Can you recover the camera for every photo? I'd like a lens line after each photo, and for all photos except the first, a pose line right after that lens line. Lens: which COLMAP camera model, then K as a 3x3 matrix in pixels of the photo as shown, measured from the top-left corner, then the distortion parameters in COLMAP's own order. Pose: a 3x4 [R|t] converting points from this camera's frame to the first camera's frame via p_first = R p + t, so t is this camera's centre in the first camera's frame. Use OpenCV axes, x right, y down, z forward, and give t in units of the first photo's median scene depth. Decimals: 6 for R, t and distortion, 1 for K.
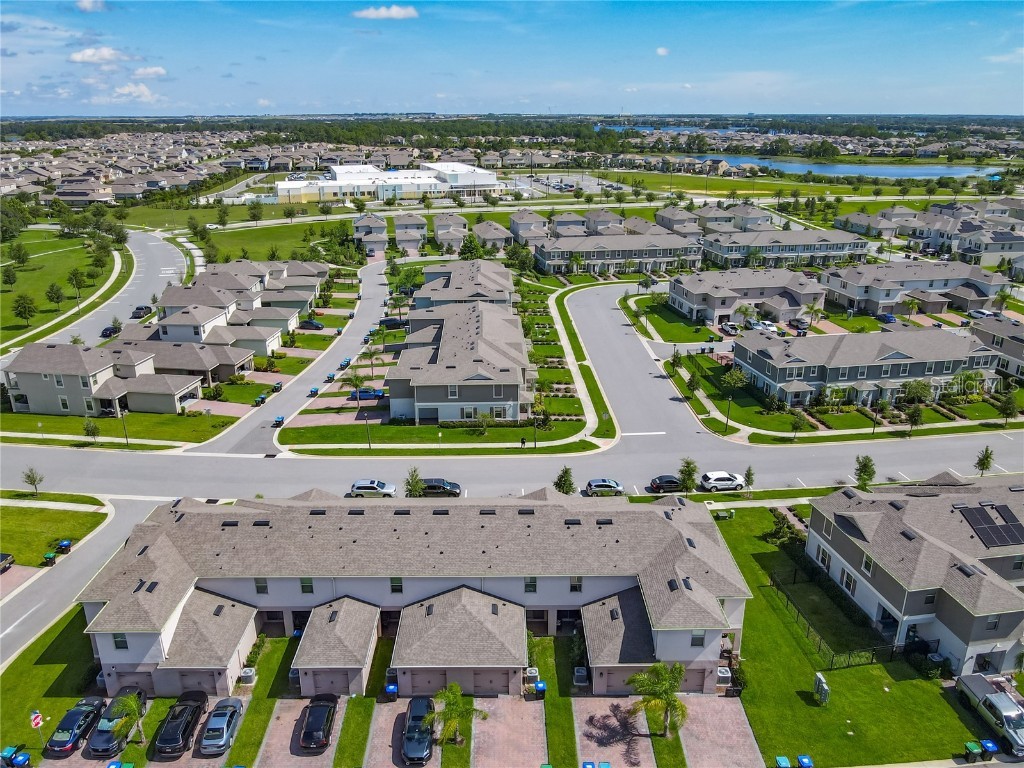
lens RADIAL K [[794.9, 0, 512.0], [0, 794.9, 384.0], [0, 0, 1]] dist [-0.002783, -0.016522]
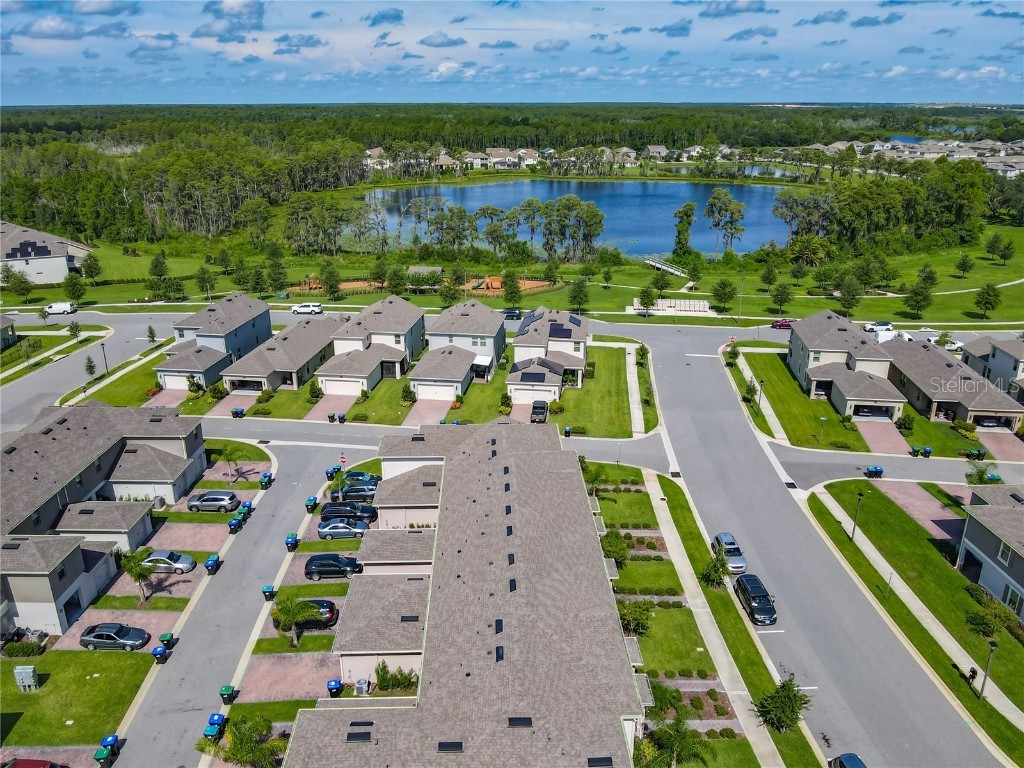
lens RADIAL K [[794.9, 0, 512.0], [0, 794.9, 384.0], [0, 0, 1]] dist [-0.002783, -0.016522]
pose [[0.010776, 0.333238, -0.942781, 0.434539], [-0.330869, 0.890914, 0.311123, -0.161207], [0.943615, 0.308585, 0.119858, 0.530589]]
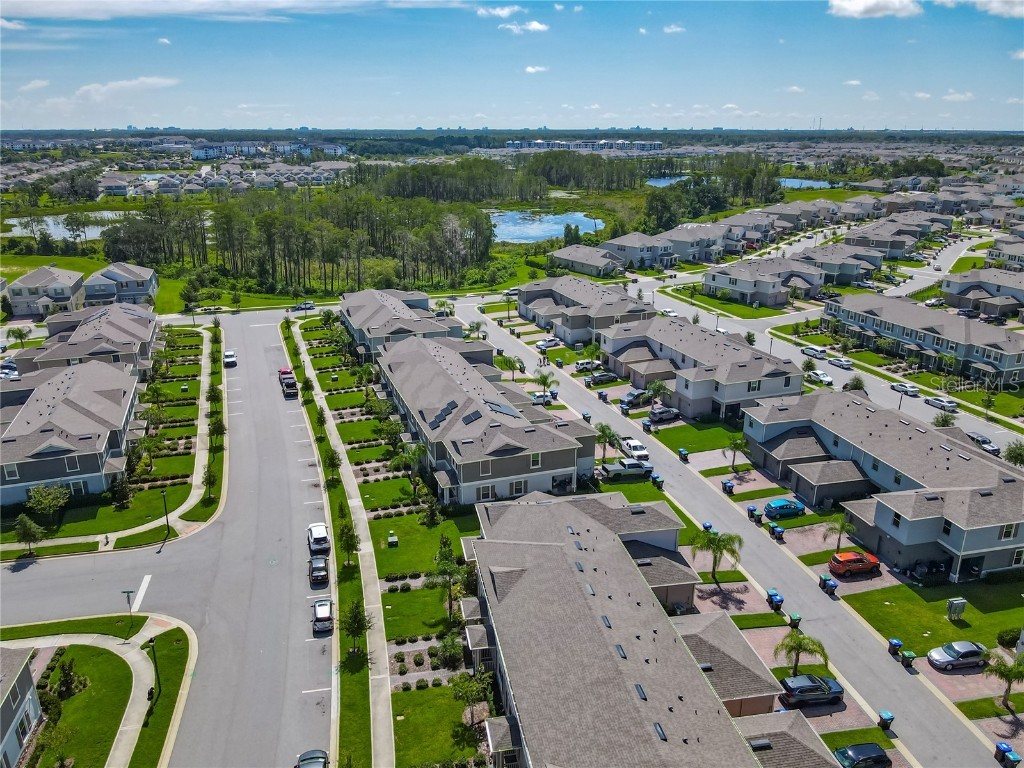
lens RADIAL K [[743.6, 0, 512.0], [0, 743.6, 384.0], [0, 0, 1]] dist [-0.001246, 0.001808]
pose [[-0.160637, -0.316274, 0.934969, -0.432741], [0.333750, 0.874066, 0.353014, -0.216764], [-0.928874, 0.368753, -0.034851, 0.641812]]
